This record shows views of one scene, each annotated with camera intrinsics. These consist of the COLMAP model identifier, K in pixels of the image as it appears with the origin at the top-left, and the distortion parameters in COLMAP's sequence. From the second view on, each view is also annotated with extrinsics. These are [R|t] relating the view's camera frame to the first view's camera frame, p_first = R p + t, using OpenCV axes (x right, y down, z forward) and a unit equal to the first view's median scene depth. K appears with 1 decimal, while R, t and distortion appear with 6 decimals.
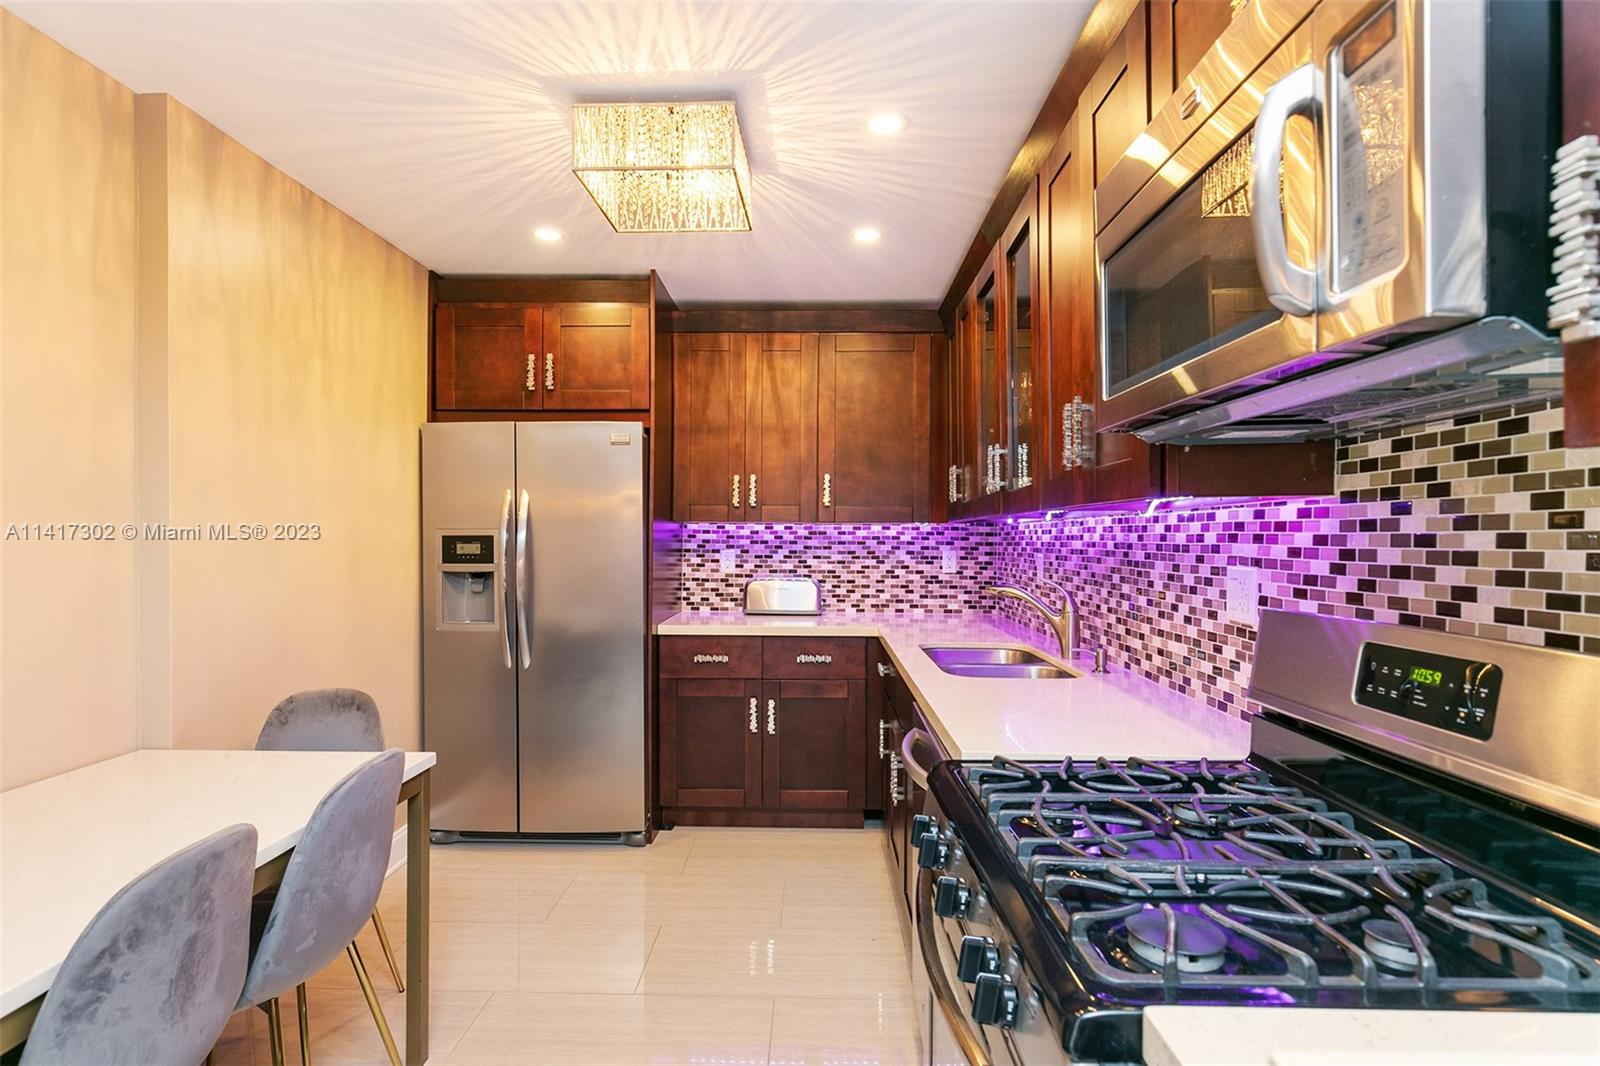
lens RADIAL K [[800.6, 0, 800.0], [0, 800.6, 533.0], [0, 0, 1]] dist [0.000728, 0.000053]
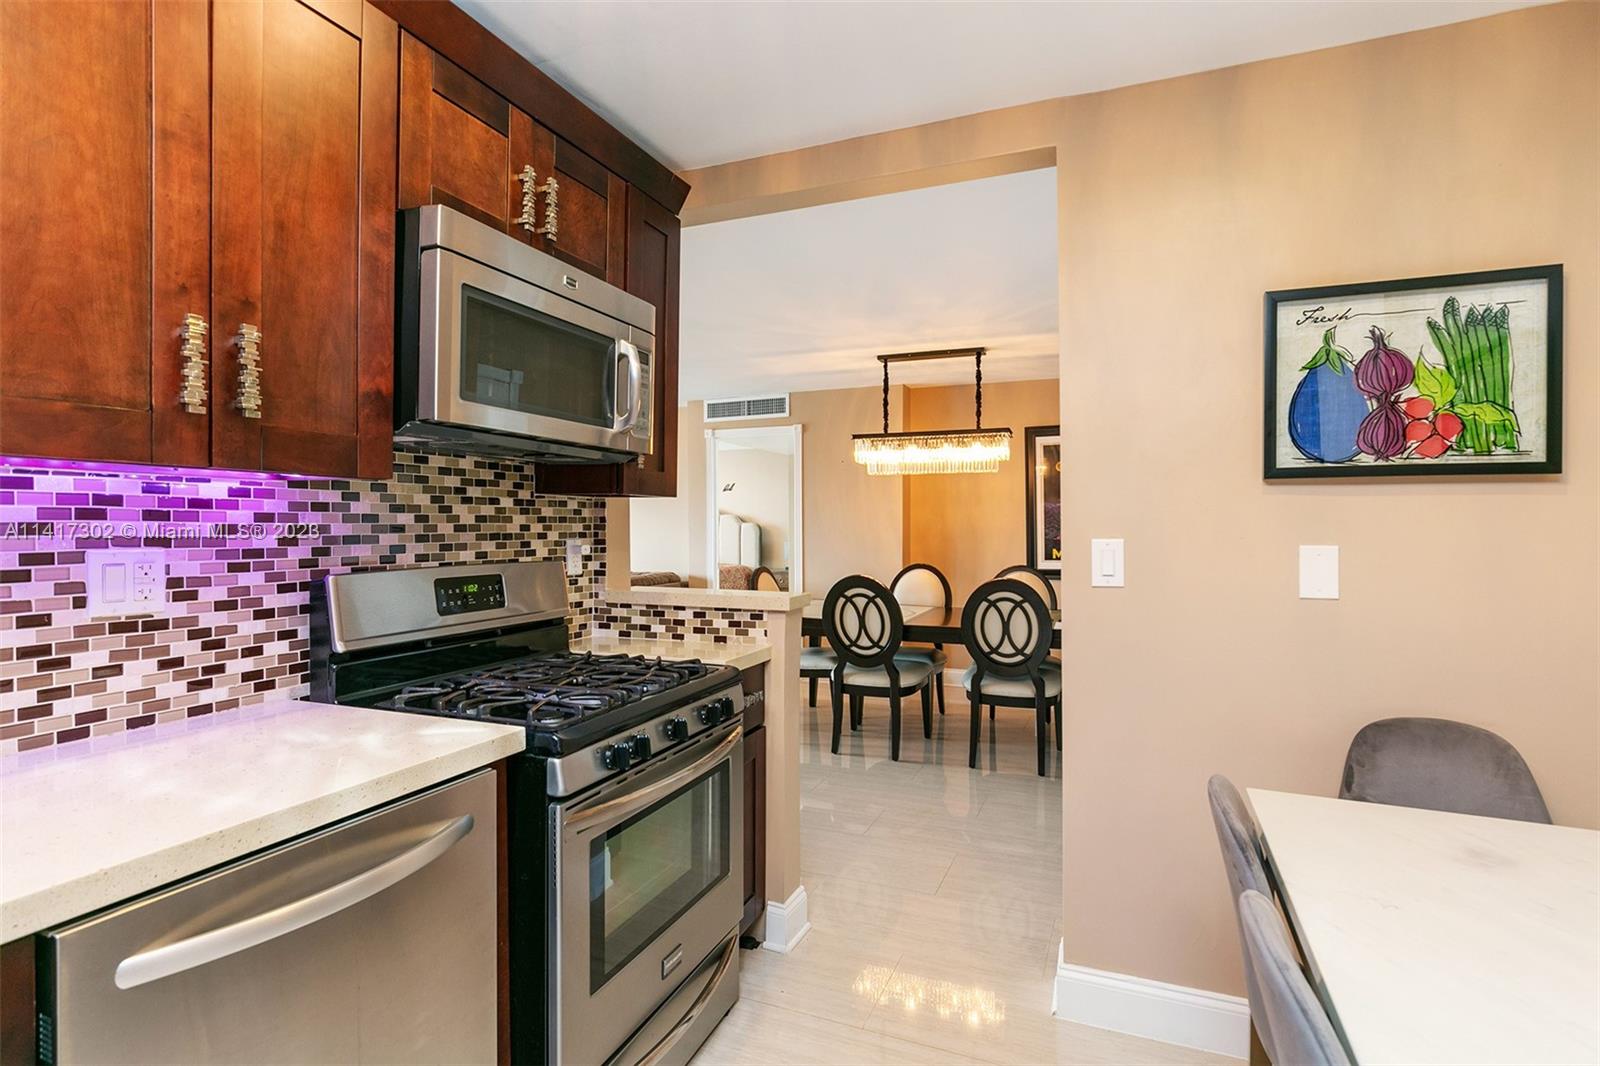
lens RADIAL K [[800.6, 0, 800.0], [0, 800.6, 533.0], [0, 0, 1]] dist [0.000728, 0.000053]
pose [[-0.930812, -0.012558, 0.365281, -0.181024], [-0.010283, 0.999914, 0.008173, 0.005155], [-0.365353, 0.003852, -0.930861, 0.671594]]
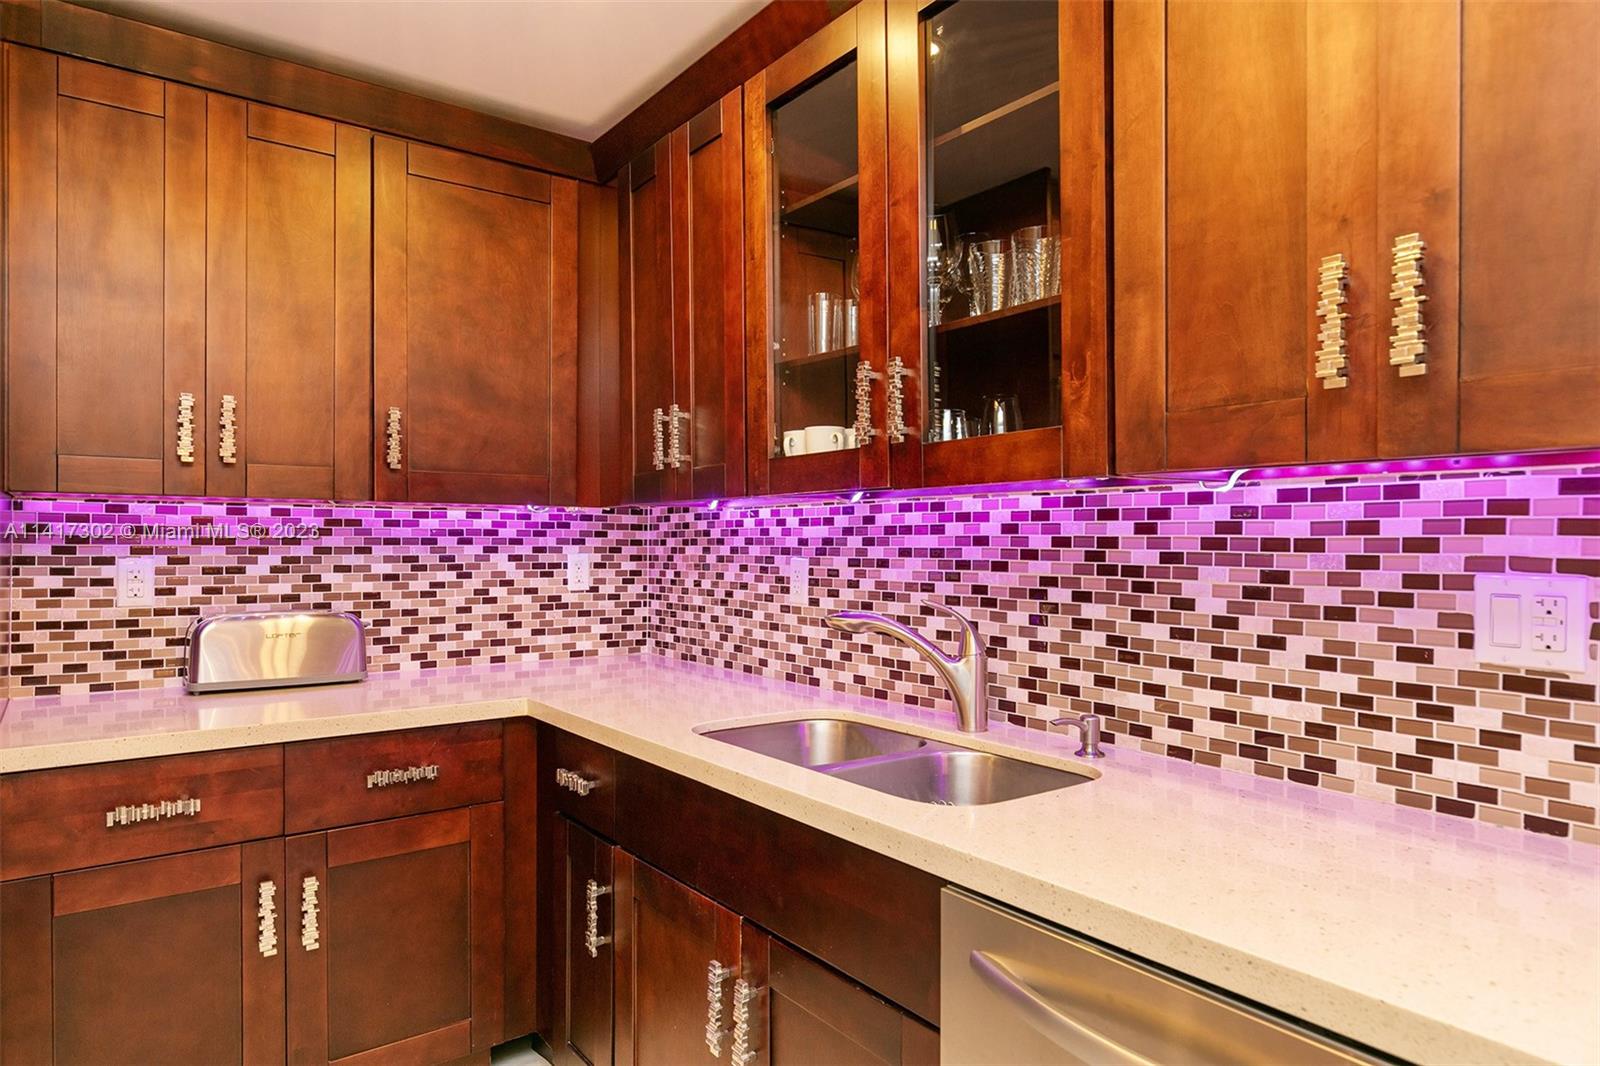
lens RADIAL K [[972.3, 0, 802.4], [0, 972.3, 539.9], [0, 0, 1]] dist [0.001083, 0.000037]
pose [[0.788842, -0.003002, 0.614589, -0.140196], [-0.002722, 0.999961, 0.008378, 0.005278], [-0.614590, -0.008282, 0.788803, 0.335652]]
